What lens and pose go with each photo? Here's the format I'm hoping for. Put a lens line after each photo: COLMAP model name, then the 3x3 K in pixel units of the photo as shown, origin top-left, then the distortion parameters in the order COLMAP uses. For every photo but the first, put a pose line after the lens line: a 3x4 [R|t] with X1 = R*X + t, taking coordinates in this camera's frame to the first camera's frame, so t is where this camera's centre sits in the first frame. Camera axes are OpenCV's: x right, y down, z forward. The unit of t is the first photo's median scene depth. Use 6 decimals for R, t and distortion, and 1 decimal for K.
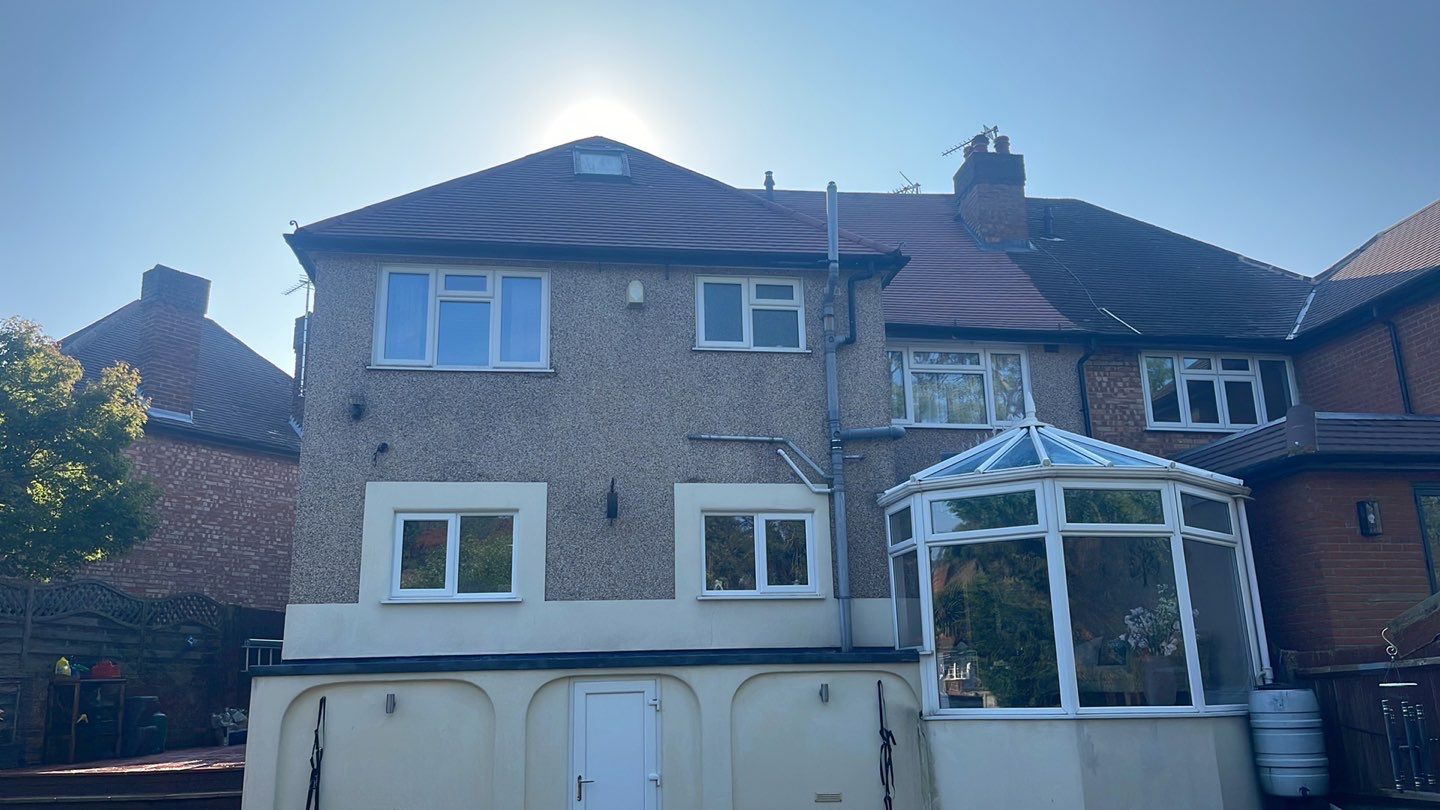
lens RADIAL K [[1058.4, 0, 715.5], [0, 1058.4, 410.9], [0, 0, 1]] dist [0.078987, -0.107809]
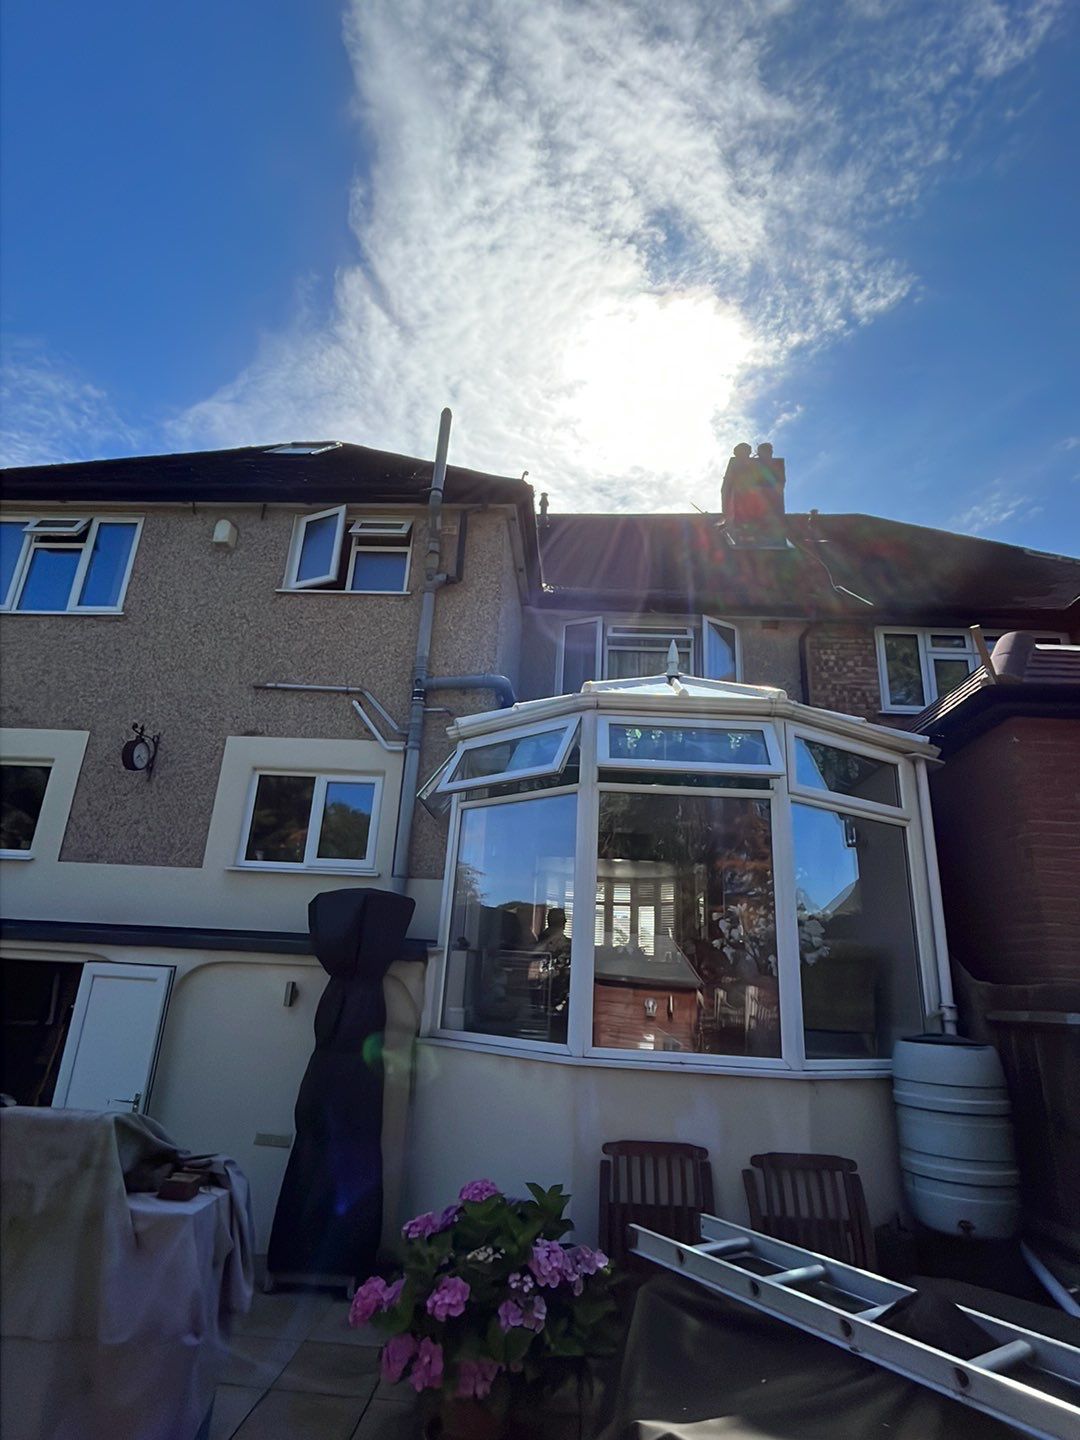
lens RADIAL K [[761.6, 0, 540.0], [0, 761.6, 720.0], [0, 0, 1]] dist [-0.000030, 0.000194]
pose [[0.977137, 0.004074, -0.212572, 0.338004], [-0.020333, 0.997024, -0.074357, 0.094819], [0.211636, 0.076979, 0.974312, 0.435488]]
